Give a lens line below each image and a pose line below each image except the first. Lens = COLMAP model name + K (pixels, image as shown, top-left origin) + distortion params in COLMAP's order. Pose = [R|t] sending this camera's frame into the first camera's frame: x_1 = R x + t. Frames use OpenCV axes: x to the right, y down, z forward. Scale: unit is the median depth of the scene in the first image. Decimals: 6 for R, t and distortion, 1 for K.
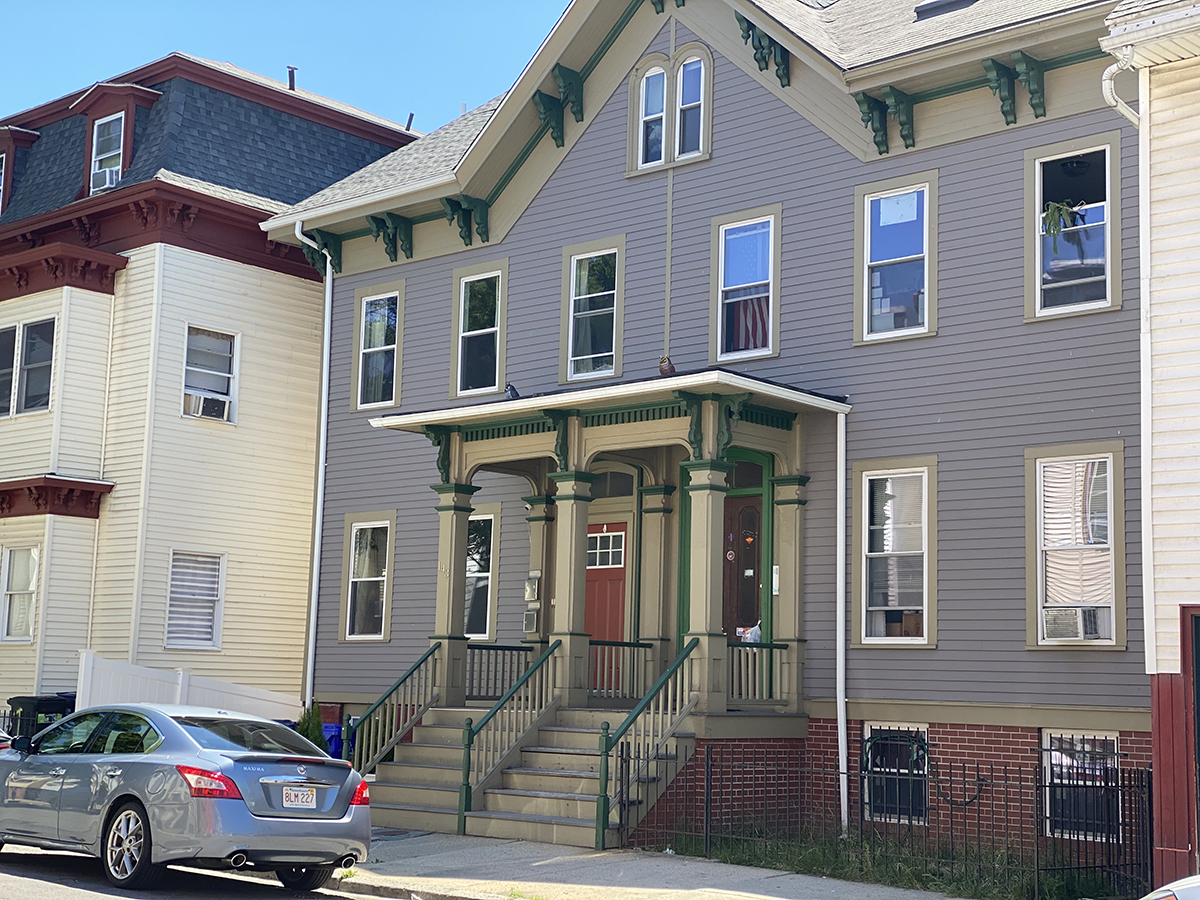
lens RADIAL K [[1784.3, 0, 597.1], [0, 1784.3, 461.3], [0, 0, 1]] dist [0.140820, 0.000000]
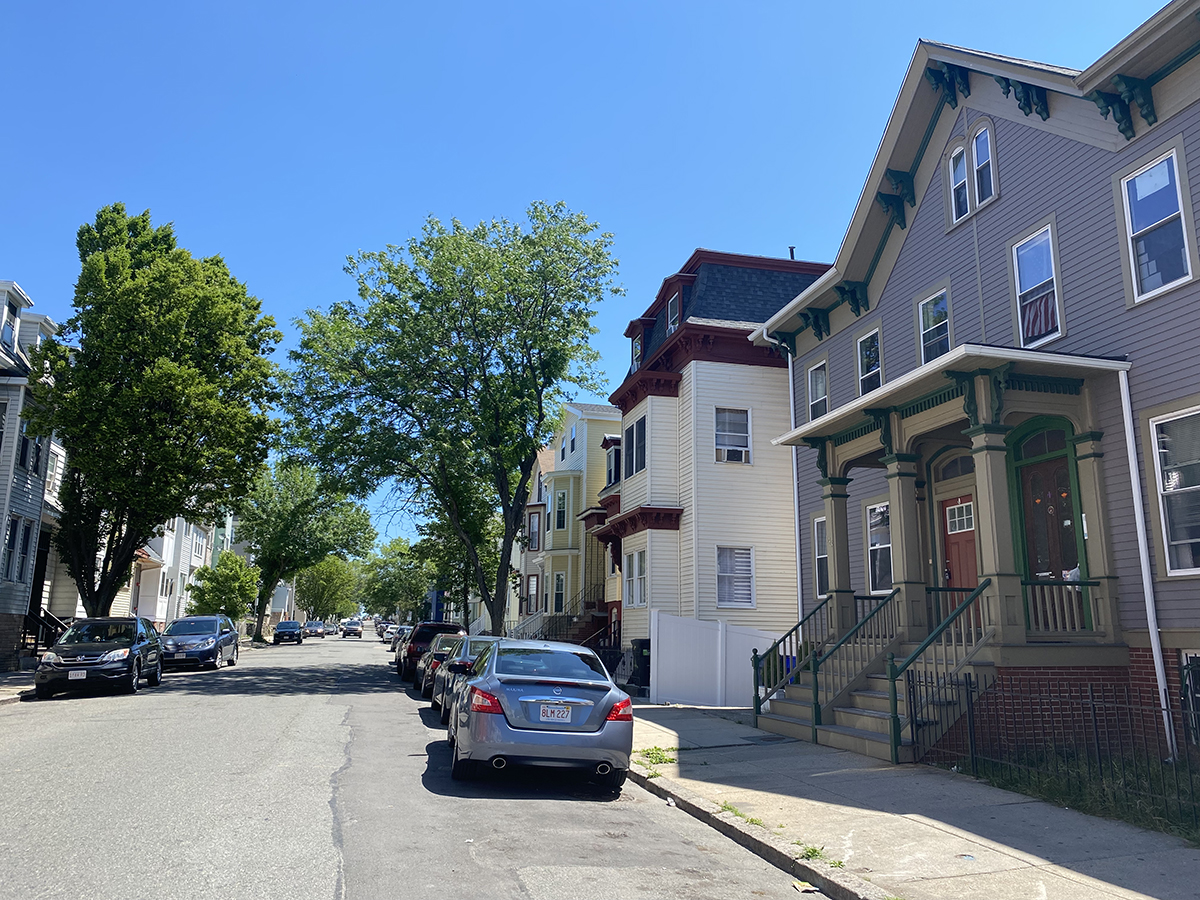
lens RADIAL K [[916.1, 0, 597.1], [0, 916.1, 447.1], [0, 0, 1]] dist [0.041106, -0.045865]
pose [[0.835417, -0.130711, -0.533847, 0.161090], [0.086728, 0.990491, -0.106799, 0.052550], [0.542730, 0.042922, 0.838810, 0.334673]]
